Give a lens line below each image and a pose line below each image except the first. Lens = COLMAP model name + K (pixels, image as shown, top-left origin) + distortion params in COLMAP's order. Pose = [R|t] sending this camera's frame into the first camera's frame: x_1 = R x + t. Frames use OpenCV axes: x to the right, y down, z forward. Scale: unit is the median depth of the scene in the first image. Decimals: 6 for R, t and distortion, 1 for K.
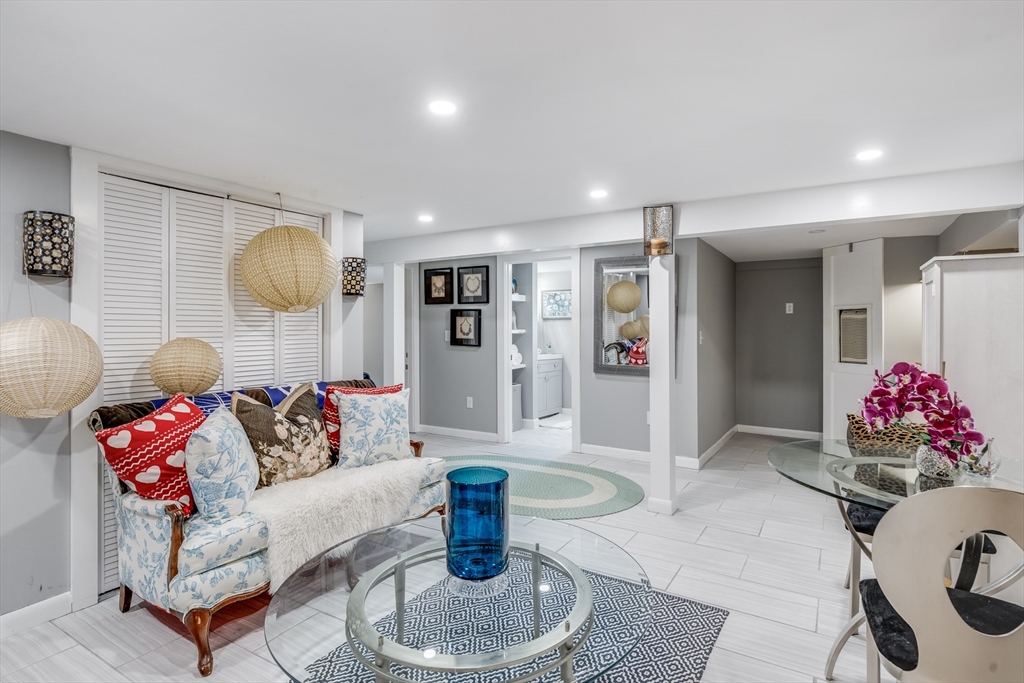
lens RADIAL K [[516.4, 0, 512.0], [0, 516.4, 323.6], [0, 0, 1]] dist [-0.000330, -0.000072]
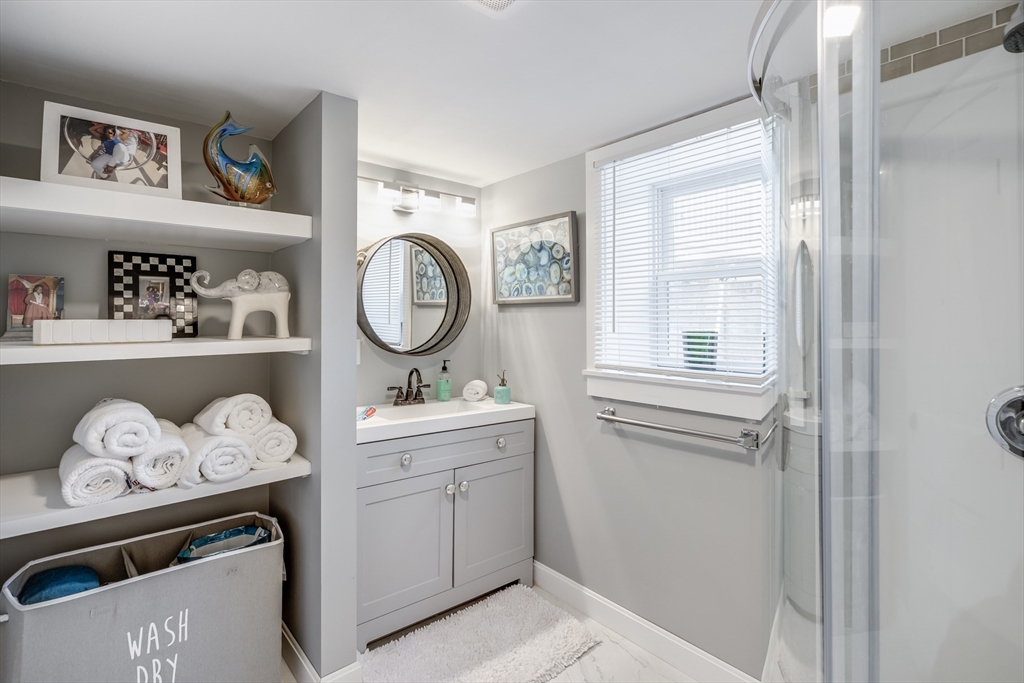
lens RADIAL K [[516.4, 0, 512.0], [0, 516.4, 323.6], [0, 0, 1]] dist [-0.000330, -0.000072]
pose [[0.947953, 0.005733, -0.318358, 0.328085], [-0.002416, 0.999939, 0.010815, 0.000408], [0.318400, -0.009483, 0.947909, 1.133500]]
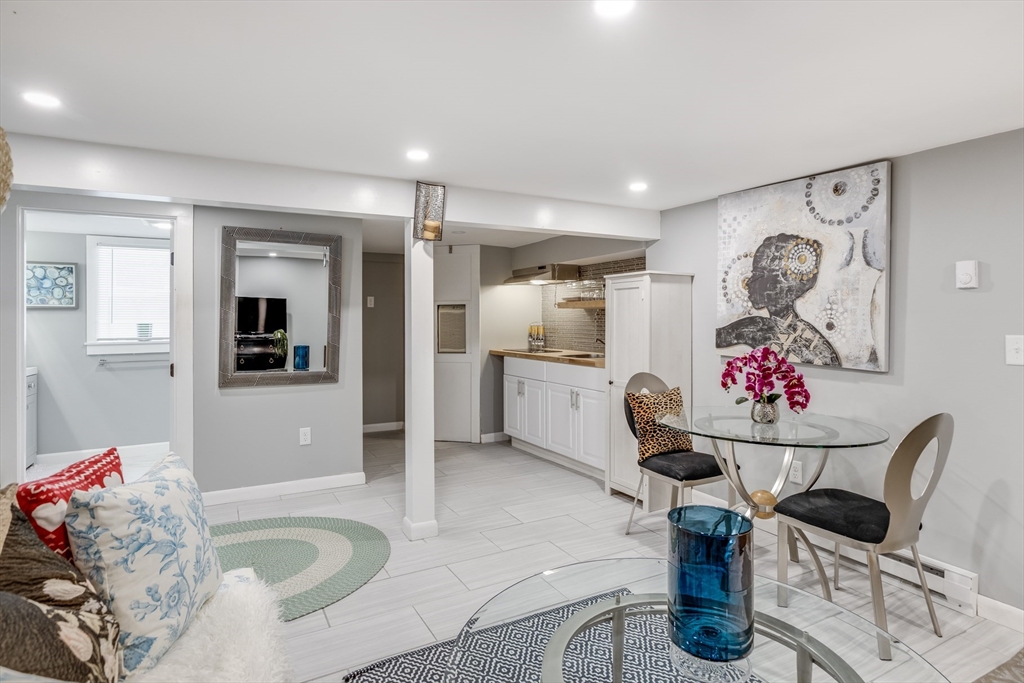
lens RADIAL K [[558.1, 0, 511.2], [0, 558.1, 313.7], [0, 0, 1]] dist [-0.000225, -0.000066]
pose [[0.490693, 0.005947, 0.871312, -0.347313], [-0.003112, 0.999982, -0.005072, -0.003074], [-0.871327, -0.000223, 0.490703, 0.315227]]
